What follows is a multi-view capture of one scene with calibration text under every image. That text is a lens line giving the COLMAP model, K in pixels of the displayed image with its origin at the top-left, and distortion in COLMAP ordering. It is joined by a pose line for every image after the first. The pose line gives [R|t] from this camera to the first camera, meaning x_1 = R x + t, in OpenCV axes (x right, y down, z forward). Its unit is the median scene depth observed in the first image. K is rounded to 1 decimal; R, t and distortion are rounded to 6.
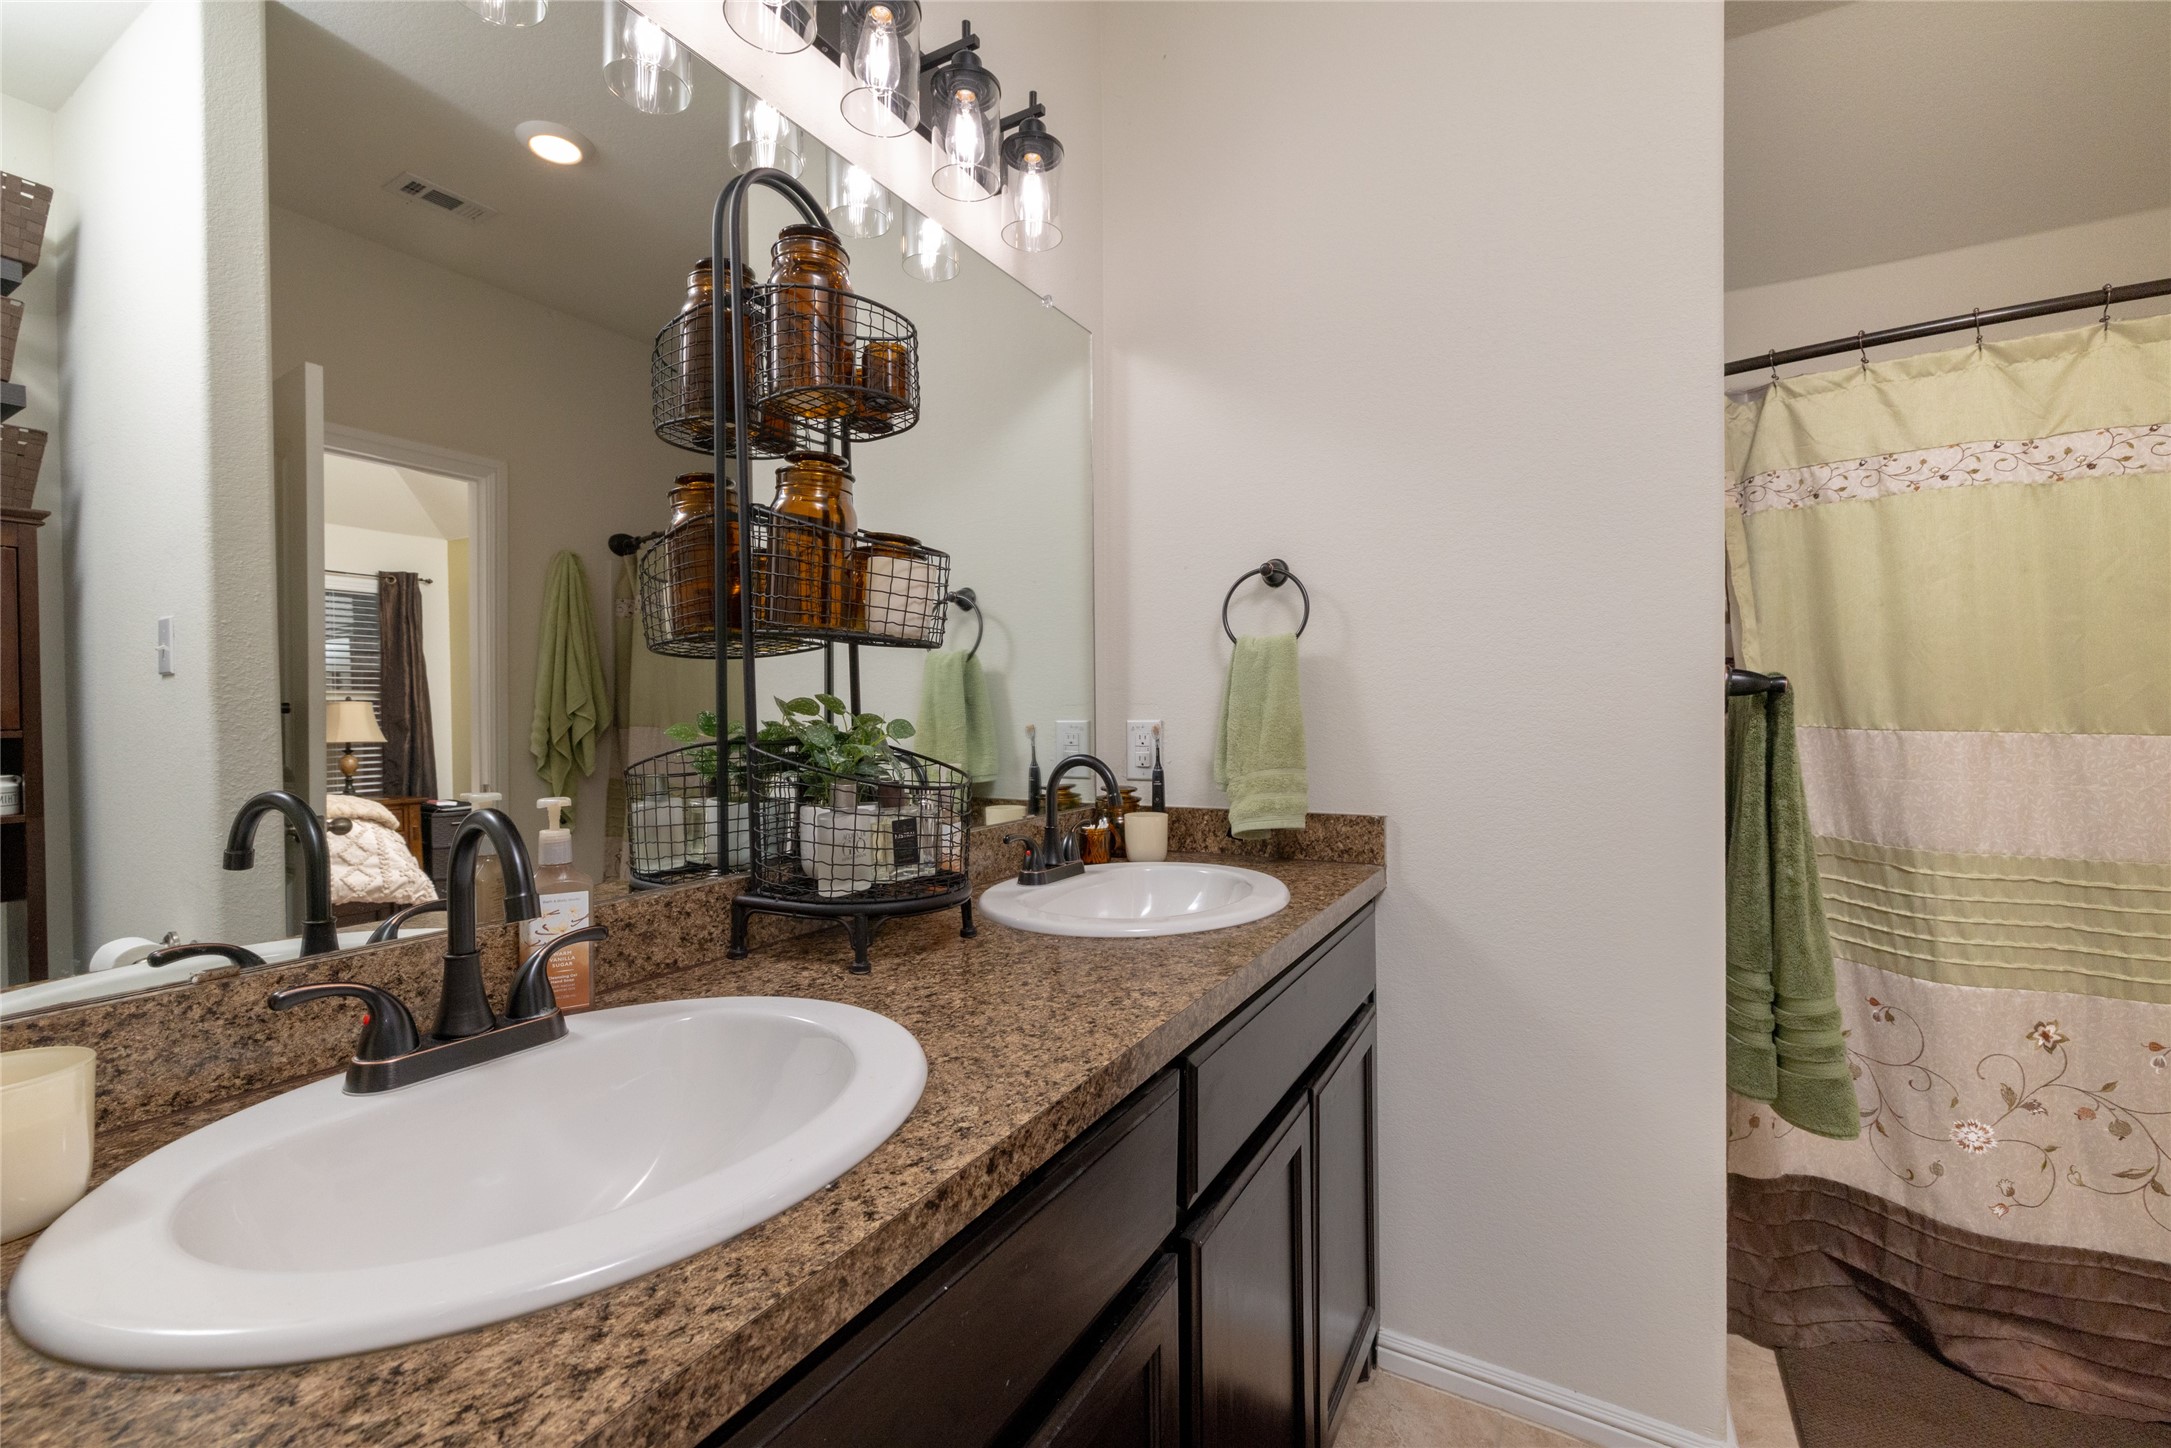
lens RADIAL K [[937.5, 0, 1082.8], [0, 937.5, 720.3], [0, 0, 1]] dist [-0.000779, 0.001105]
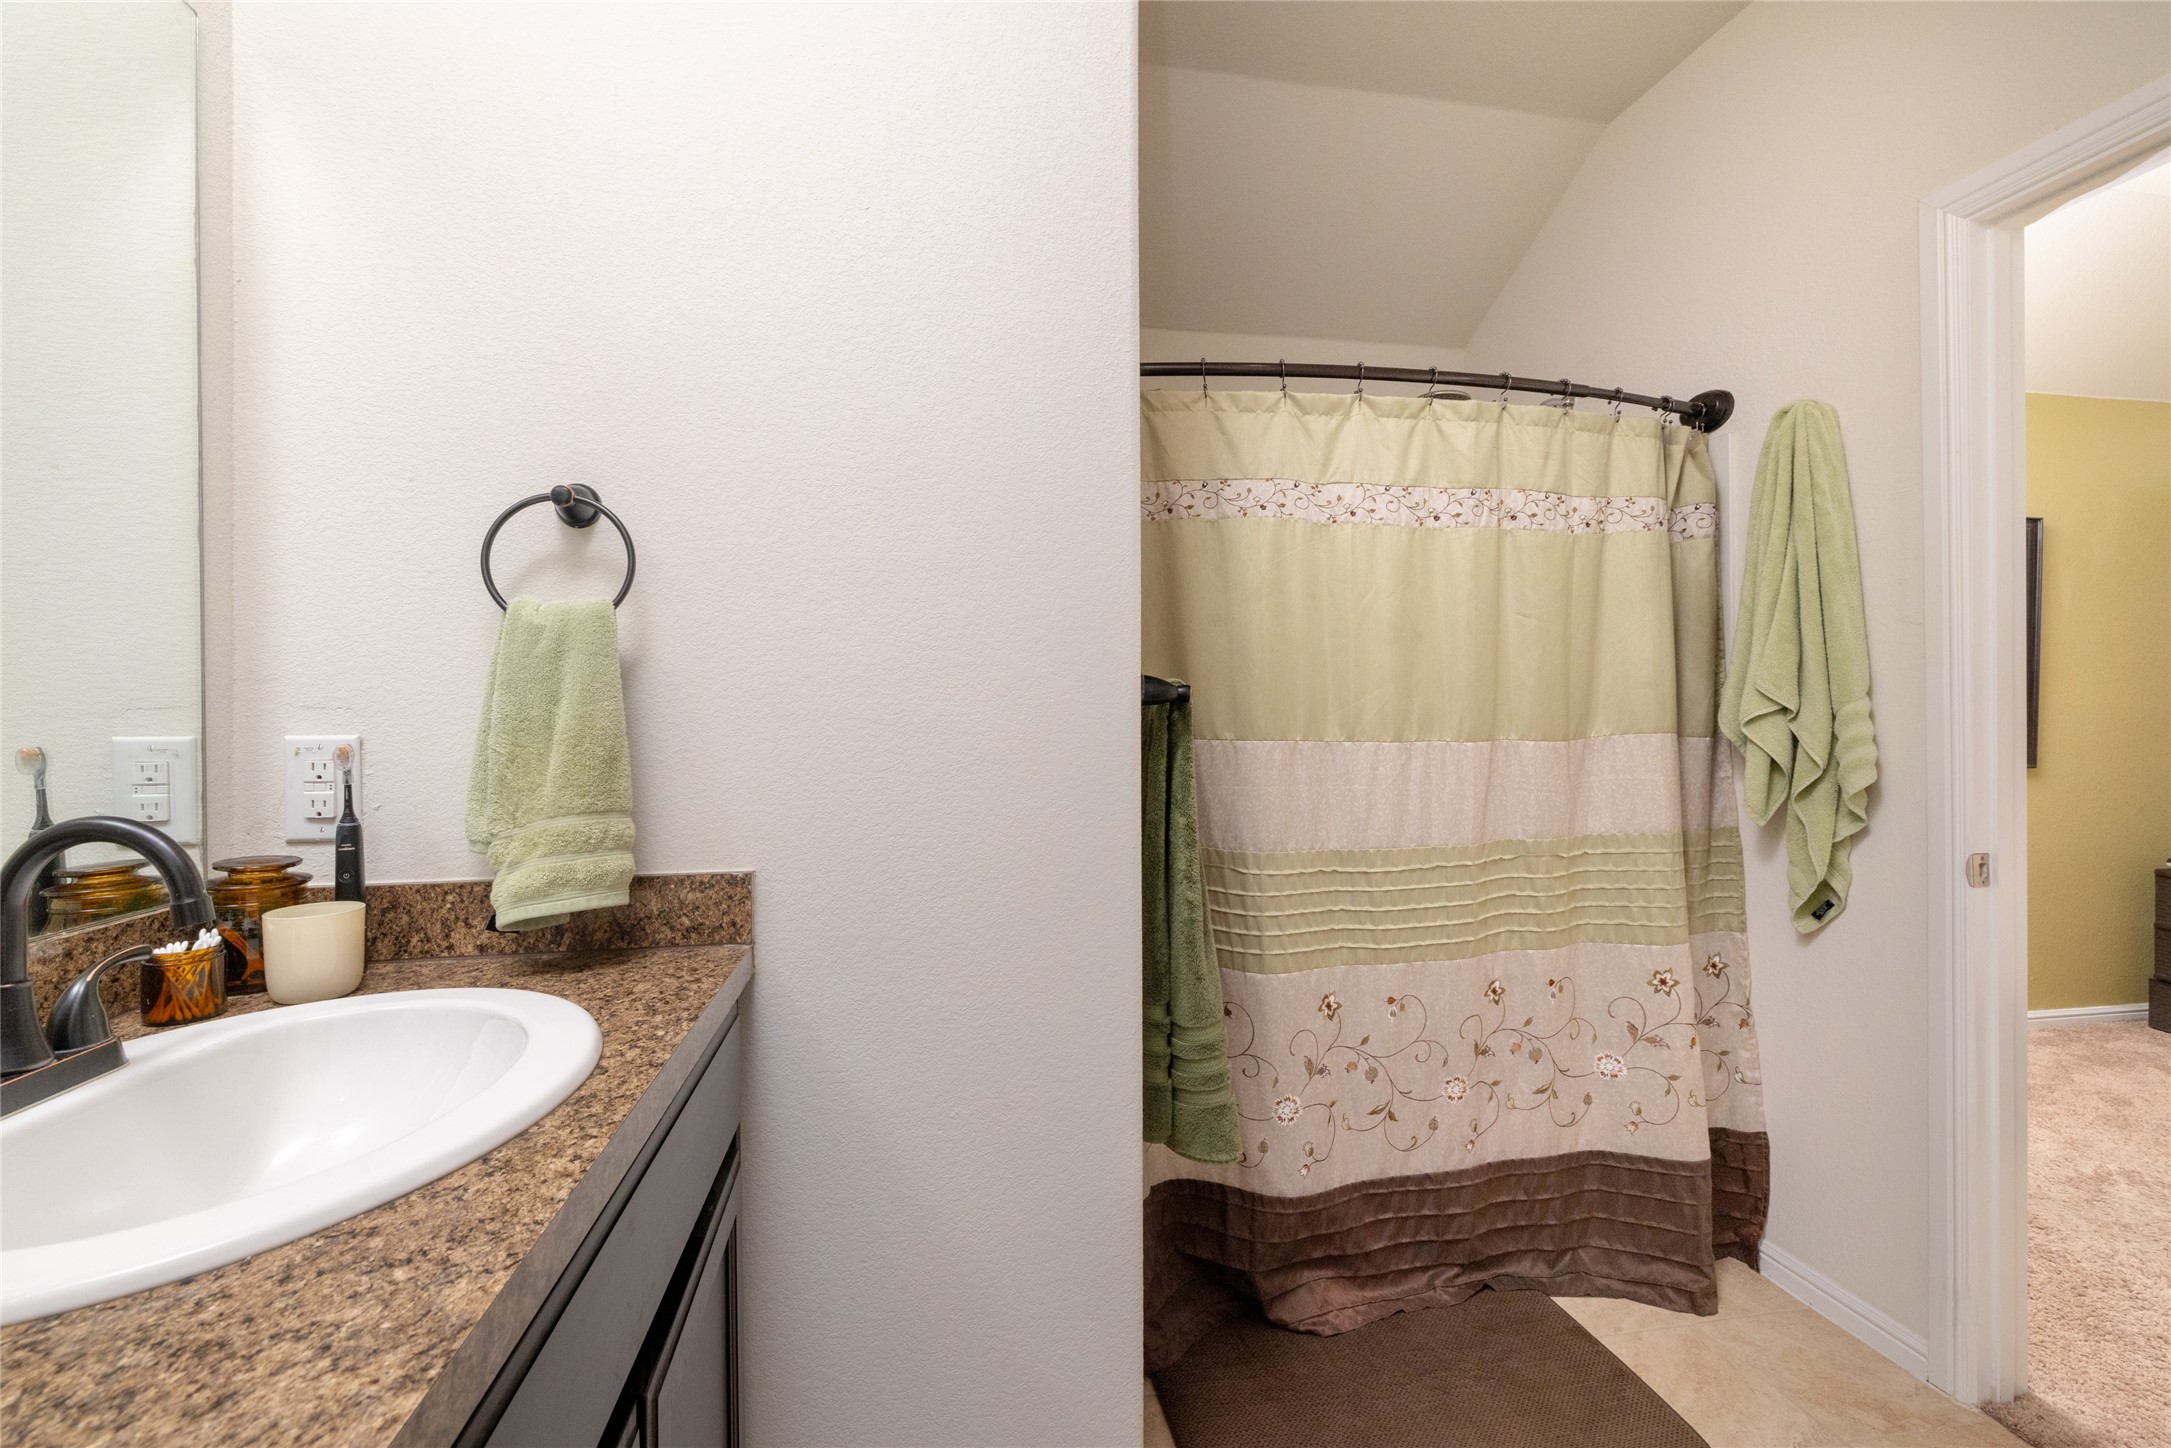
lens RADIAL K [[937.5, 0, 1084.1], [0, 937.5, 721.9], [0, 0, 1]] dist [-0.000779, 0.001105]
pose [[0.773559, 0.000784, 0.633724, 0.069596], [0.002193, 0.999990, -0.003915, -0.006081], [-0.633721, 0.004418, 0.773549, 0.297802]]
